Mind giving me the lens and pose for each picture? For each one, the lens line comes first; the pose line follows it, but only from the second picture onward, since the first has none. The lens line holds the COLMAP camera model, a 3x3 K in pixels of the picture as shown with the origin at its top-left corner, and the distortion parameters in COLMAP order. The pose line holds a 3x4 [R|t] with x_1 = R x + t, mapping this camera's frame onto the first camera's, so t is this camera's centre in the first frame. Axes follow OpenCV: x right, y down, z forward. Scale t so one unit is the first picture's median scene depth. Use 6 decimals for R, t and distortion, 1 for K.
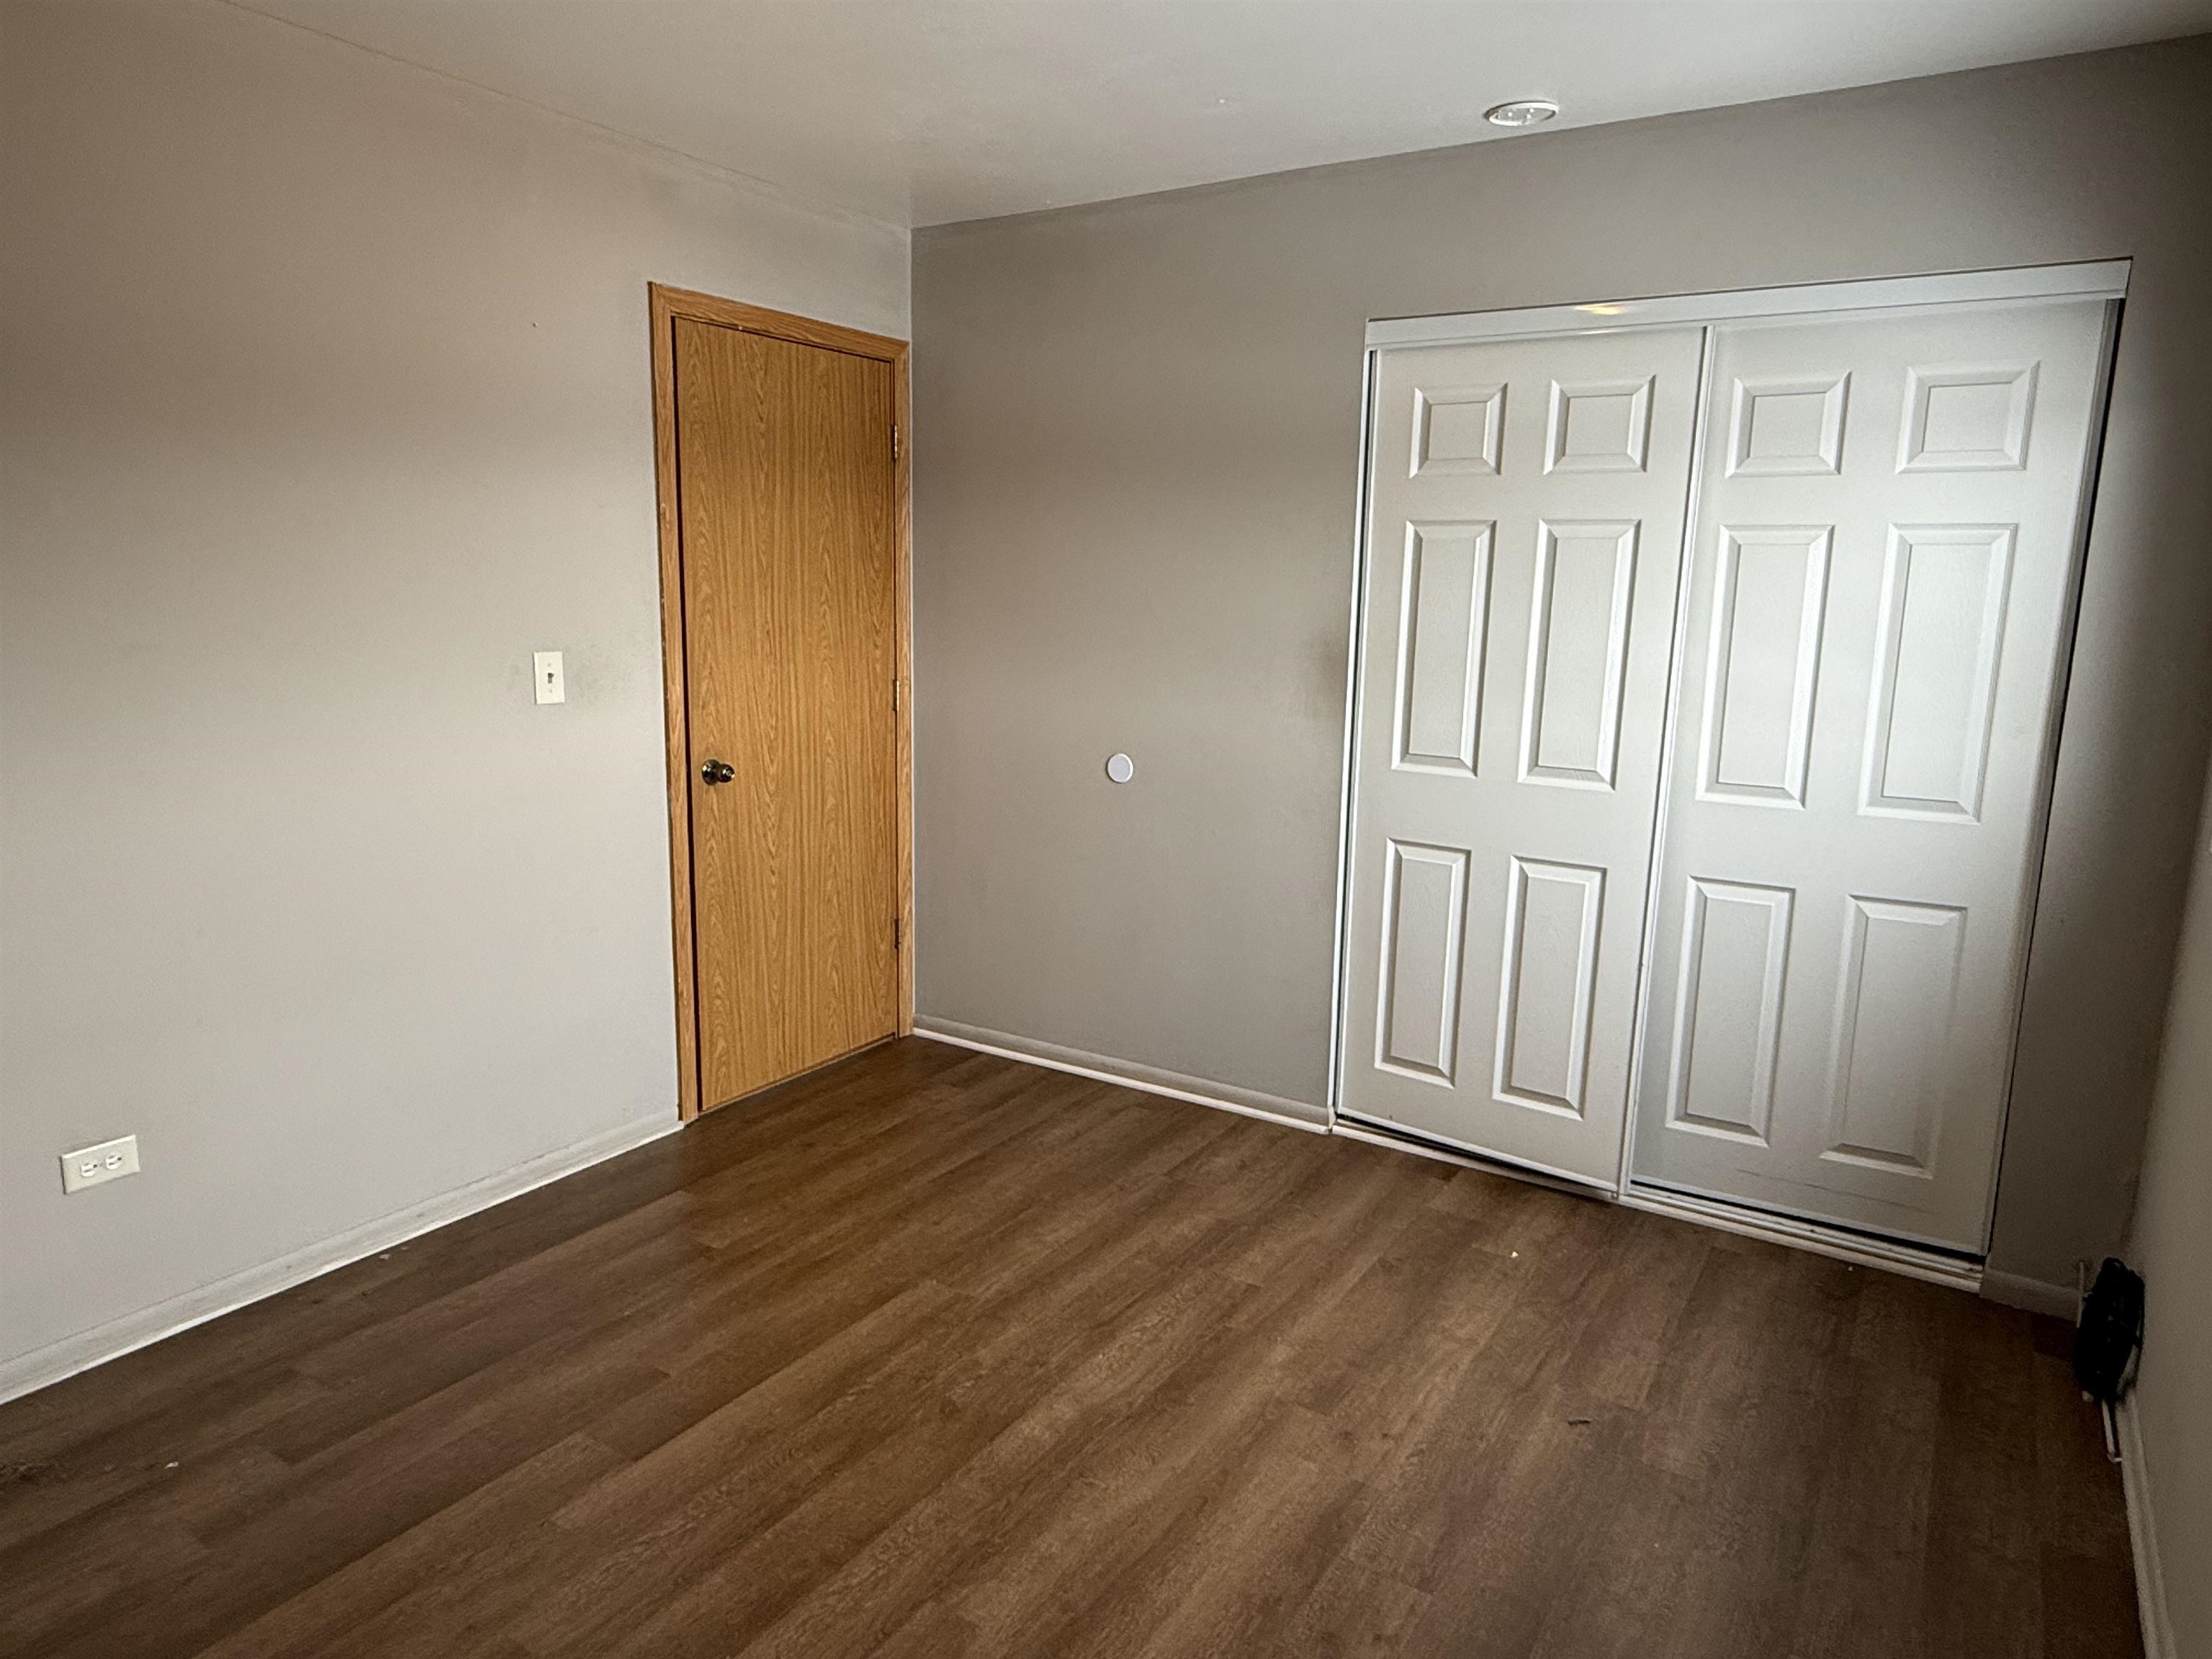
lens RADIAL K [[1406.2, 0, 1104.4], [0, 1406.2, 831.8], [0, 0, 1]] dist [-0.002386, 0.004446]
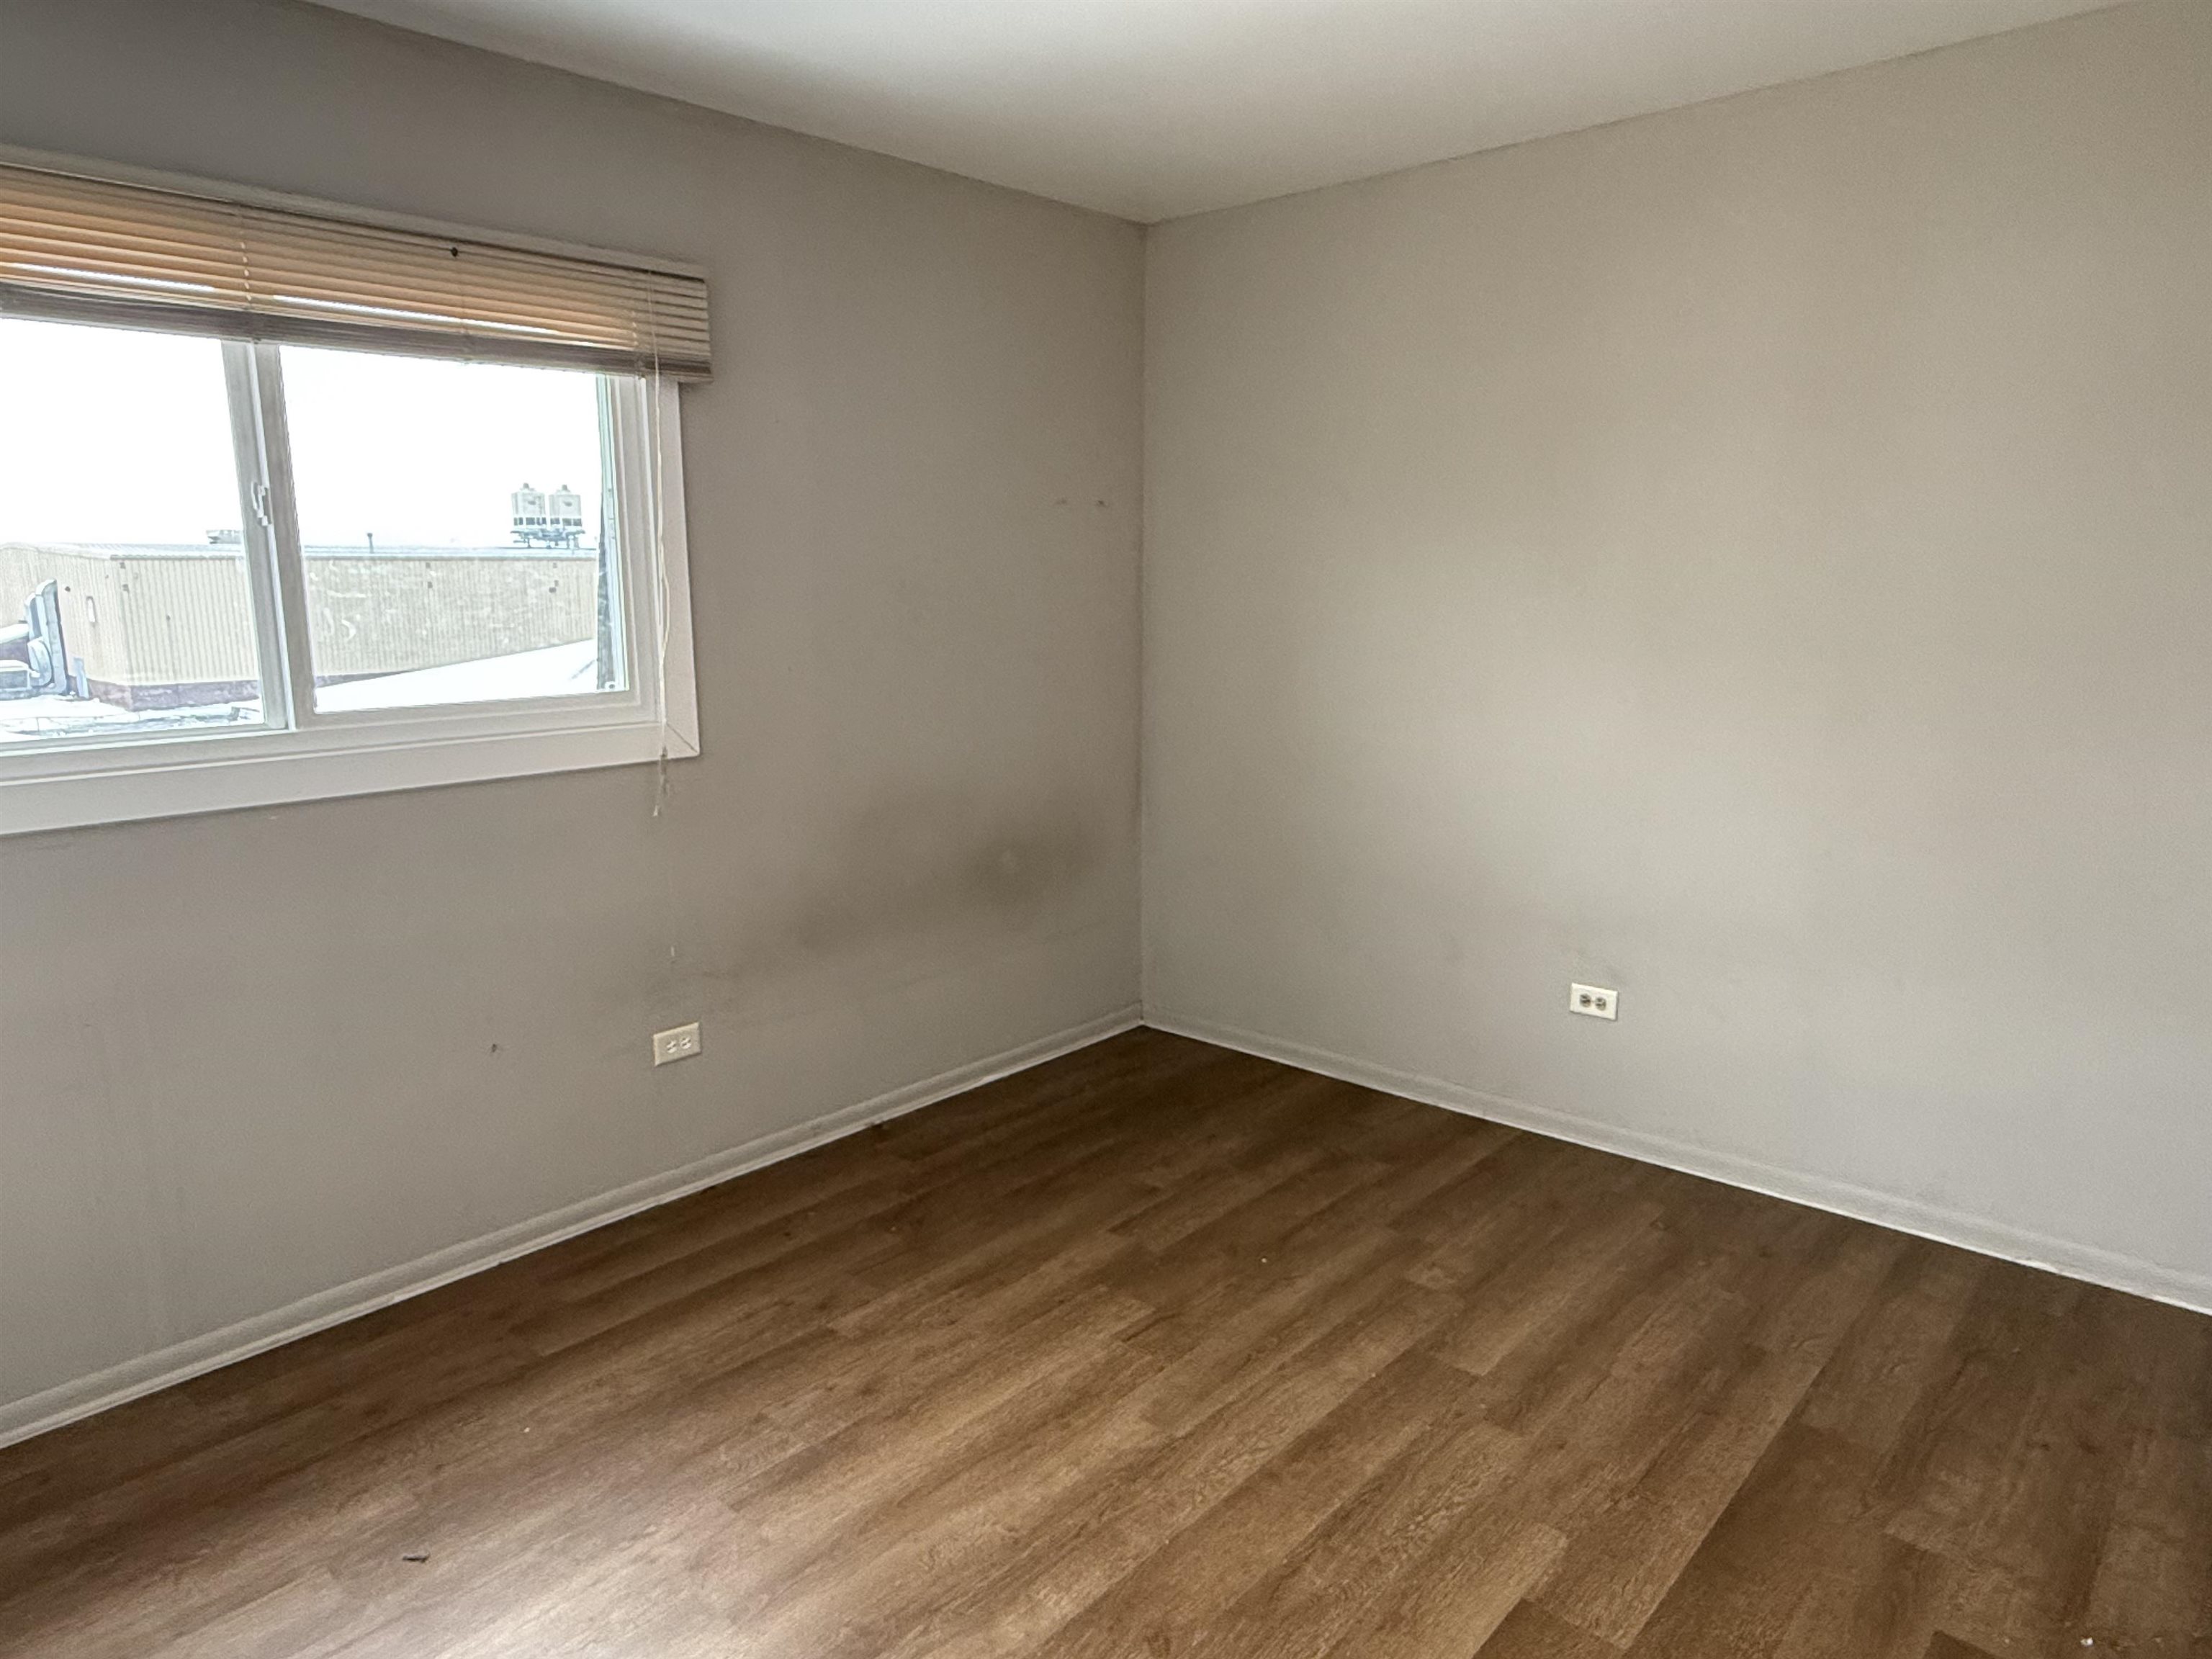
lens RADIAL K [[1406.2, 0, 1104.8], [0, 1406.2, 830.0], [0, 0, 1]] dist [-0.002386, 0.004446]
pose [[-0.987261, -0.038126, 0.154474, -0.207691], [0.017840, 0.938218, 0.345584, -0.308877], [-0.158106, 0.343938, -0.925586, 1.774701]]
